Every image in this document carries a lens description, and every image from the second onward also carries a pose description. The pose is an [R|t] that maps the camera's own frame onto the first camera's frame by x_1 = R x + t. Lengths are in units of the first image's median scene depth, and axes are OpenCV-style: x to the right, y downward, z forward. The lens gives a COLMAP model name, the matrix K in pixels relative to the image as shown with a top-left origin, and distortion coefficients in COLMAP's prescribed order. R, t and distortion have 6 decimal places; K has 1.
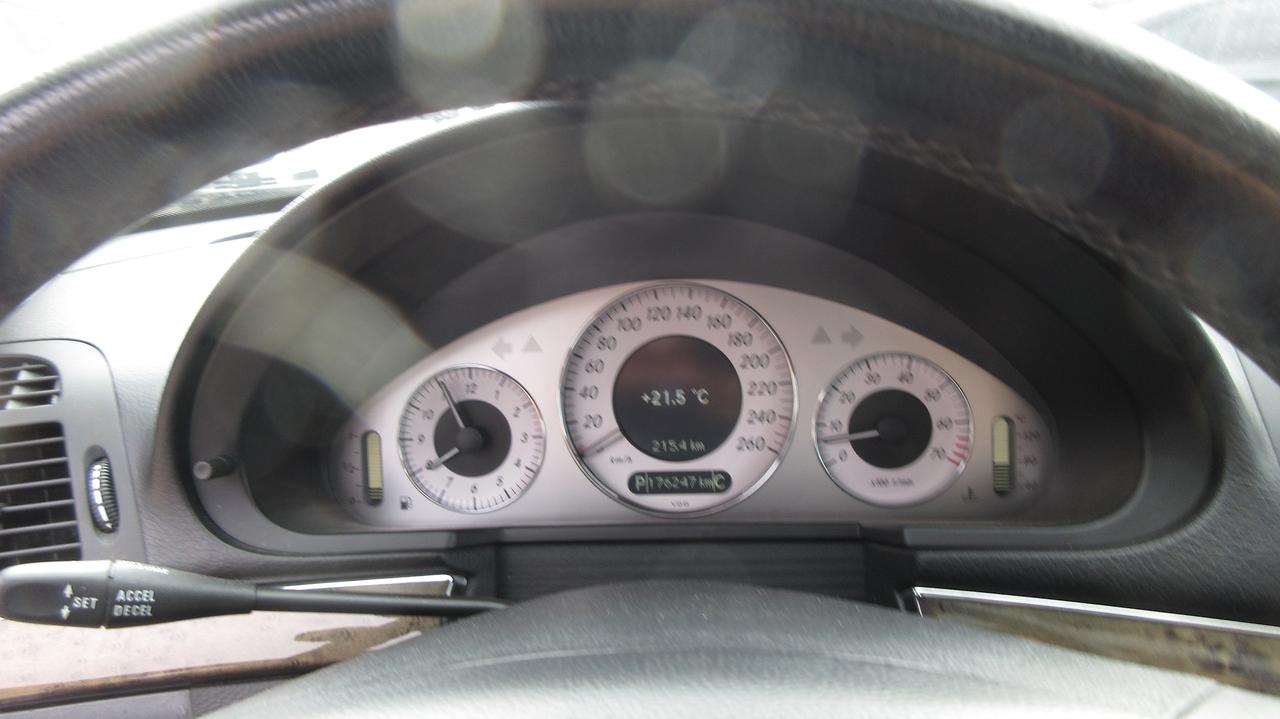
lens RADIAL K [[966.9, 0, 637.6], [0, 966.9, 356.0], [0, 0, 1]] dist [0.002976, 0.014327]
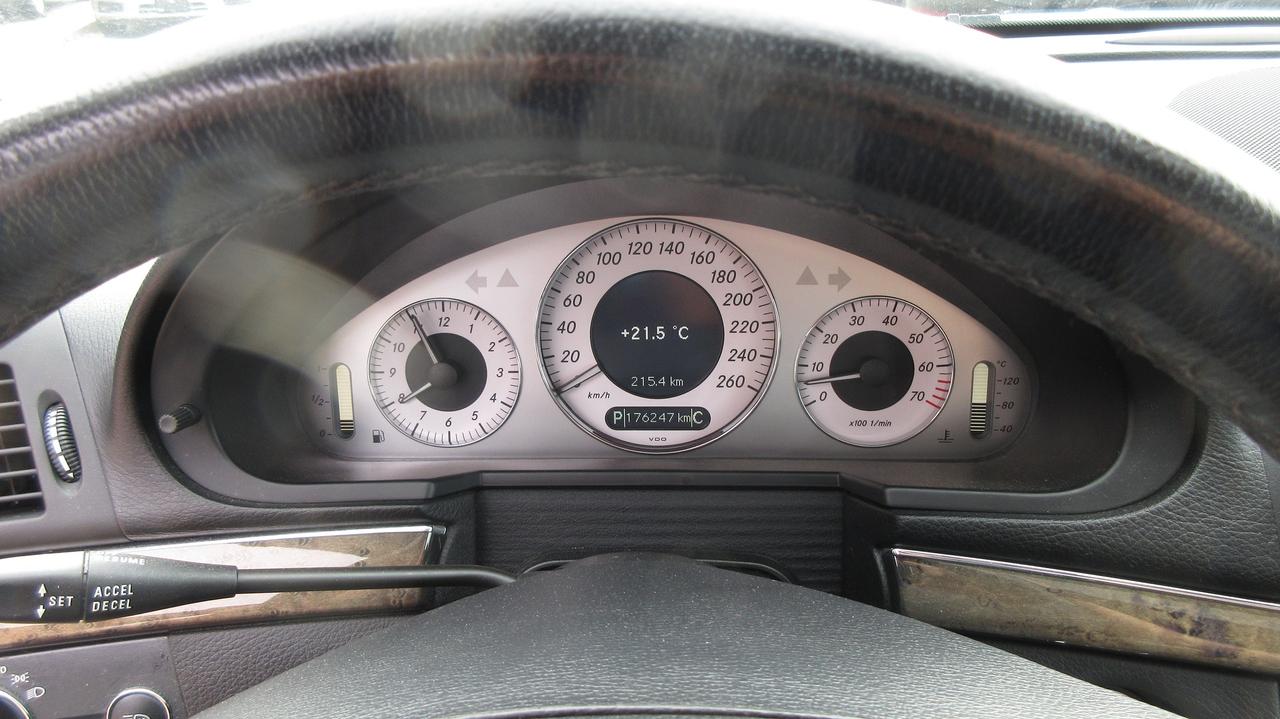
lens RADIAL K [[966.9, 0, 640.9], [0, 966.9, 360.3], [0, 0, 1]] dist [0.002976, 0.014327]
pose [[0.998527, 0.009149, 0.053484, -0.028635], [-0.017945, 0.985901, 0.166366, -0.096383], [-0.051208, -0.167080, 0.984613, 0.036266]]
